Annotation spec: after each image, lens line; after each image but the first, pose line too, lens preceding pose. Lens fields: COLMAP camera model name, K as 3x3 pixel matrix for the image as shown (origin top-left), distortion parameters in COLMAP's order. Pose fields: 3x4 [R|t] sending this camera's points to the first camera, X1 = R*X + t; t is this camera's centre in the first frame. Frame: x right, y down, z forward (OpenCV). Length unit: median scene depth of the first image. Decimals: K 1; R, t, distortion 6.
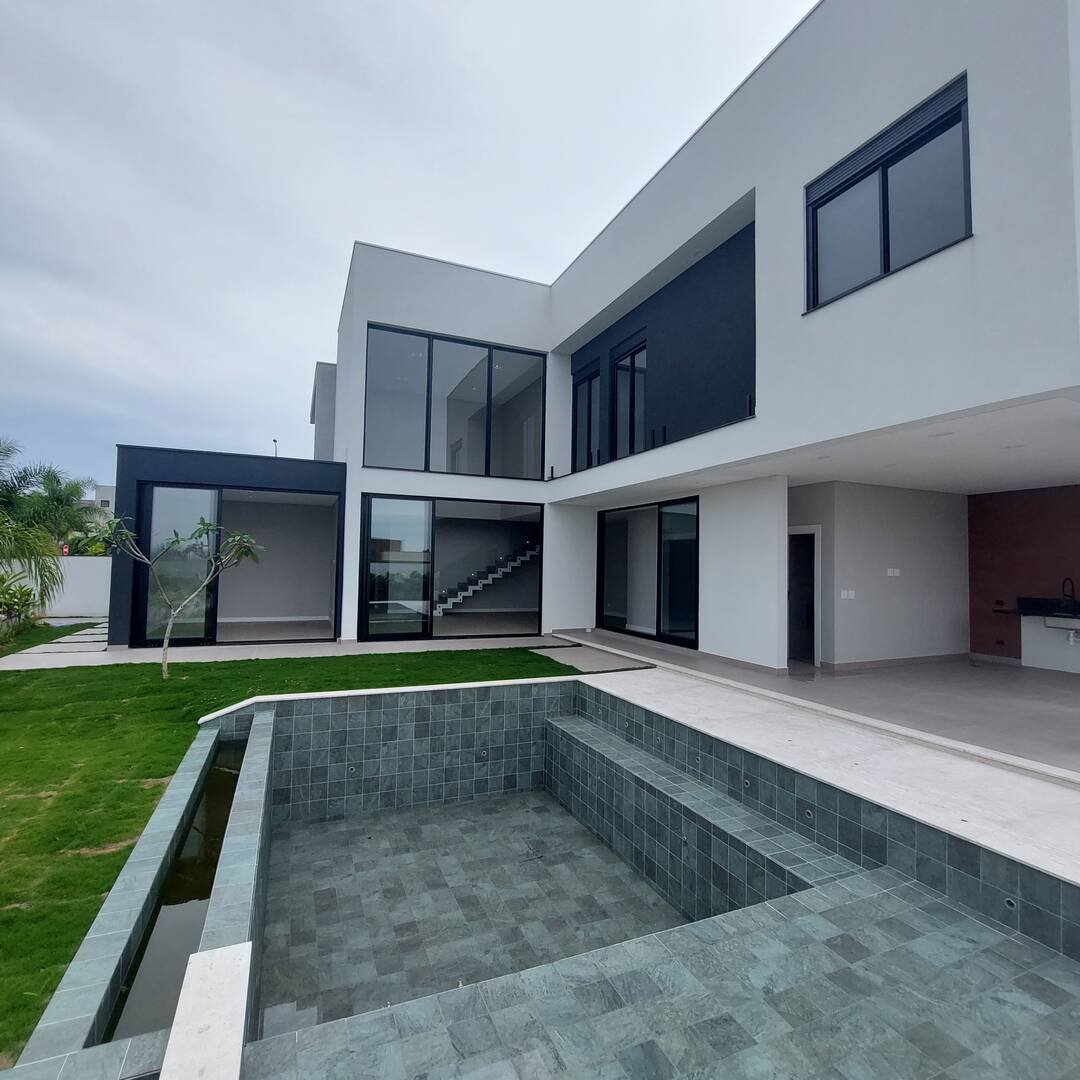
lens RADIAL K [[582.7, 0, 542.4], [0, 582.7, 541.6], [0, 0, 1]] dist [-0.017275, -0.001444]
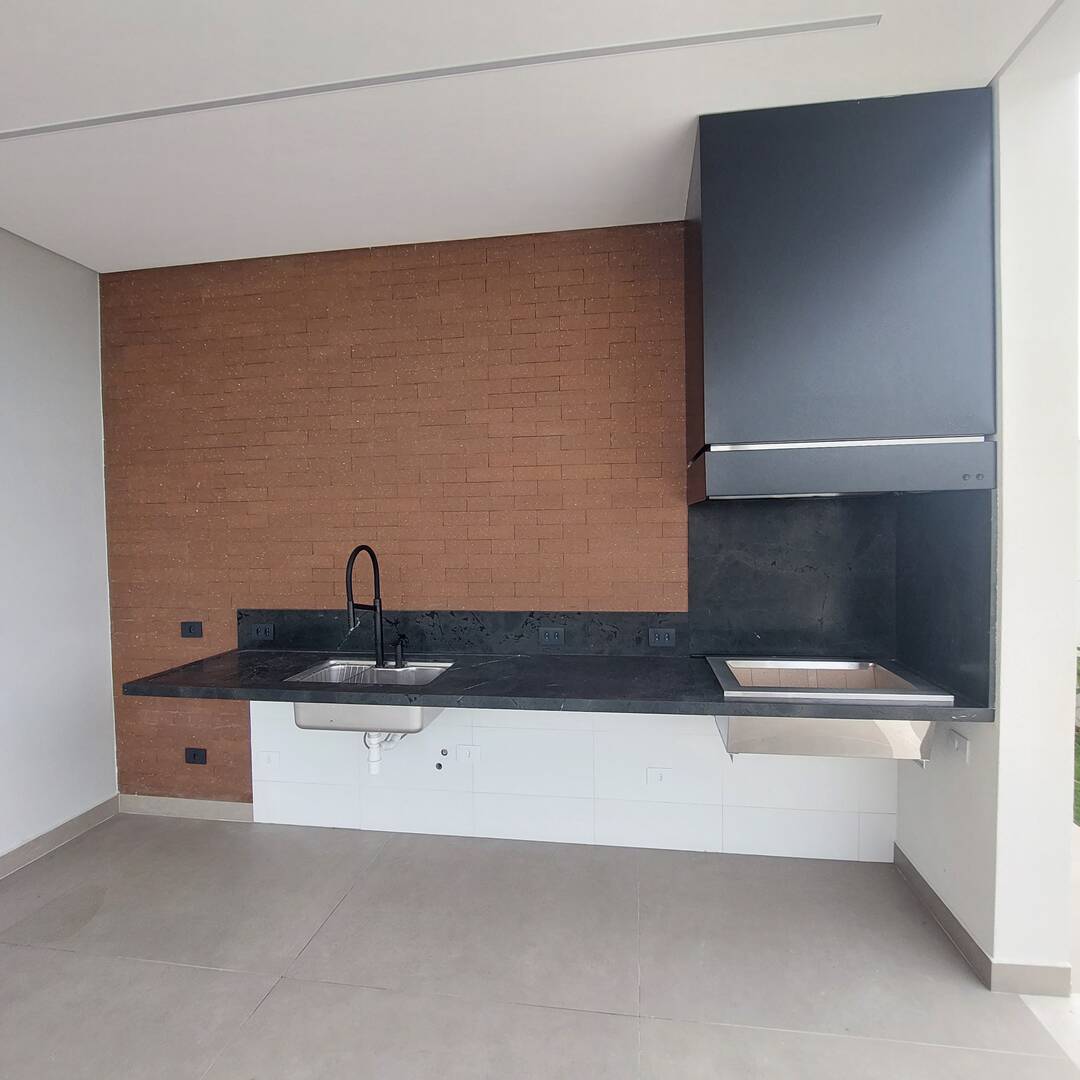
lens RADIAL K [[582.7, 0, 537.2], [0, 582.7, 542.2], [0, 0, 1]] dist [-0.017275, -0.001444]
pose [[0.507903, -0.042497, 0.860365, 1.437277], [-0.003674, 0.998666, 0.051497, 0.094076], [-0.861406, -0.029316, 0.507069, 1.570790]]
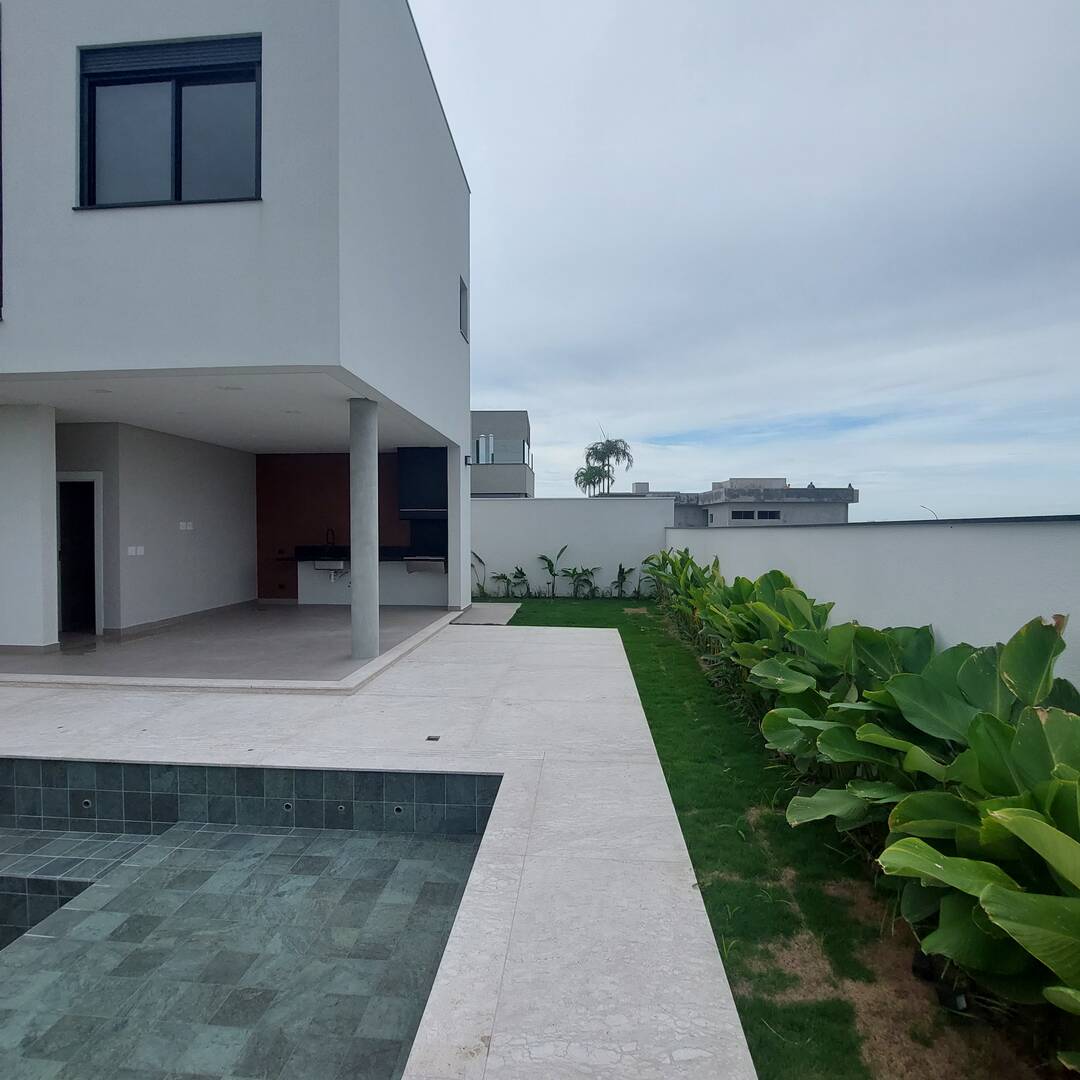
lens RADIAL K [[582.7, 0, 549.0], [0, 582.7, 536.6], [0, 0, 1]] dist [-0.017275, -0.001444]
pose [[0.454463, -0.029285, 0.890284, 0.027078], [-0.029444, 0.998419, 0.047872, 0.013122], [-0.890279, -0.047970, 0.452882, 0.019637]]
